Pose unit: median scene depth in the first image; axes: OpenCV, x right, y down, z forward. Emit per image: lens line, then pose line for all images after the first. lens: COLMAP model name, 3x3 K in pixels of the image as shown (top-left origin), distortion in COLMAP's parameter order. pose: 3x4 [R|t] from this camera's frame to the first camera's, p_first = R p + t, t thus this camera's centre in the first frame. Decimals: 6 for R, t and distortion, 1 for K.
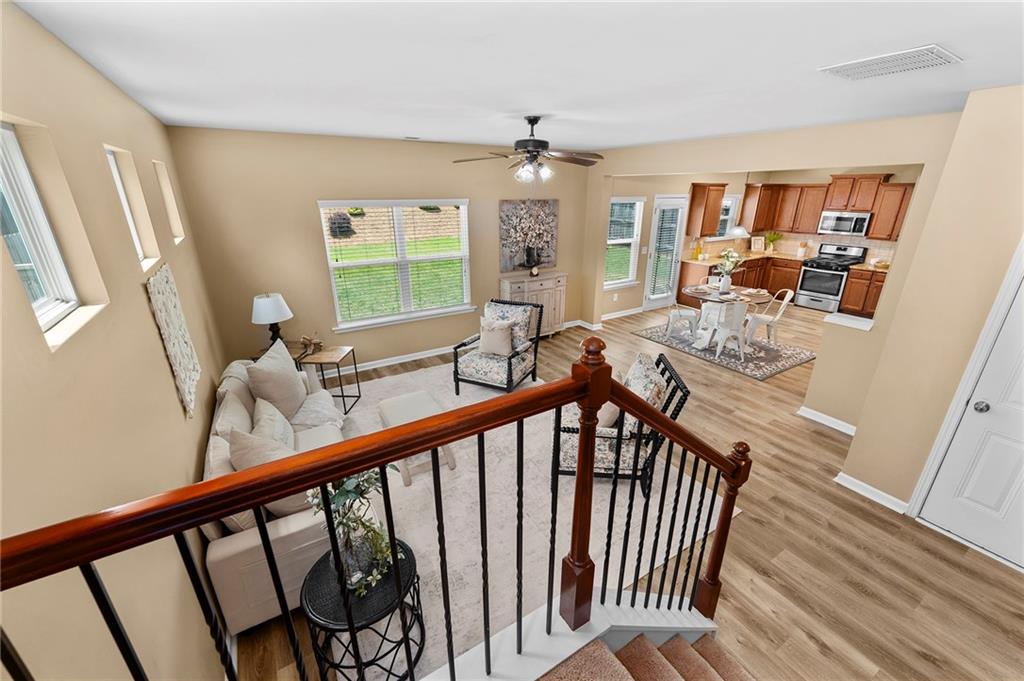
lens RADIAL K [[411.2, 0, 513.1], [0, 411.2, 342.1], [0, 0, 1]] dist [0.000072, -0.000072]
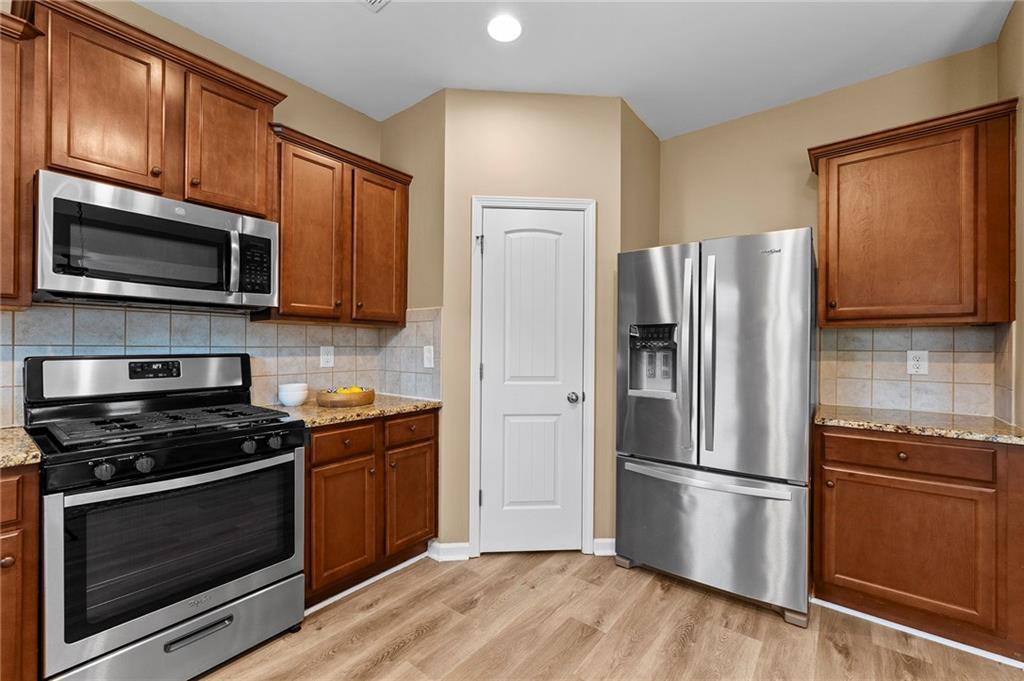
lens RADIAL K [[419.0, 0, 514.8], [0, 419.0, 345.1], [0, 0, 1]] dist [-0.001663, -0.000163]
pose [[-0.344703, 0.002220, 0.938709, 0.662008], [0.321241, 0.939898, 0.115740, -0.261981], [-0.882034, 0.341448, -0.324699, 1.160458]]
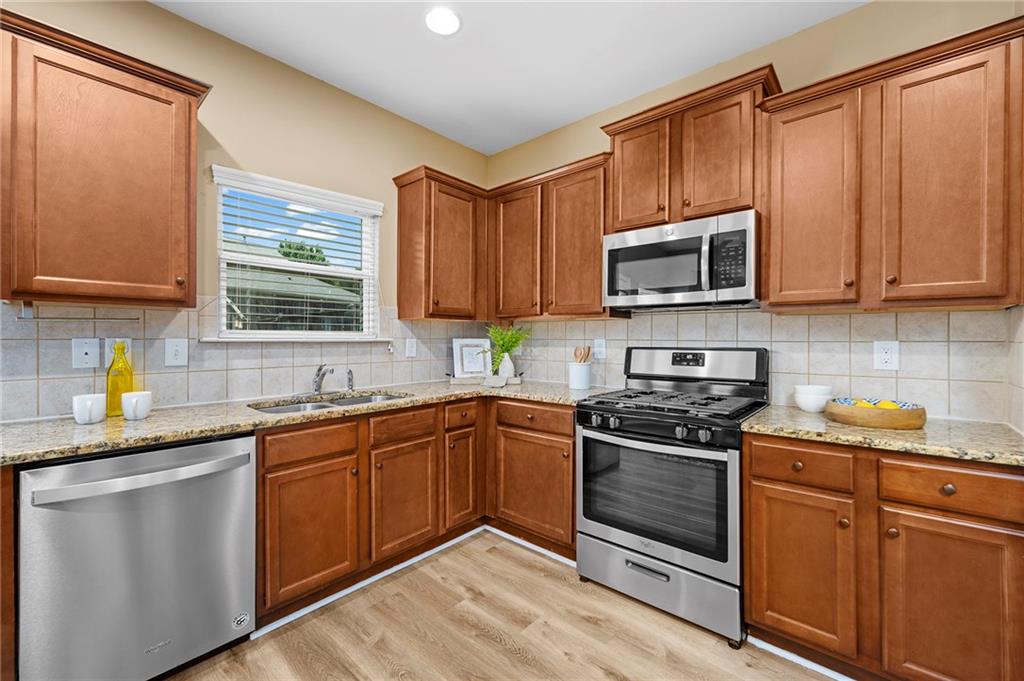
lens RADIAL K [[413.1, 0, 513.4], [0, 413.1, 338.4], [0, 0, 1]] dist [-0.000207, -0.000248]
pose [[0.958119, 0.003059, 0.286354, 0.776619], [0.096413, 0.938122, -0.332612, -0.201274], [-0.269653, 0.346291, 0.898538, 0.994544]]
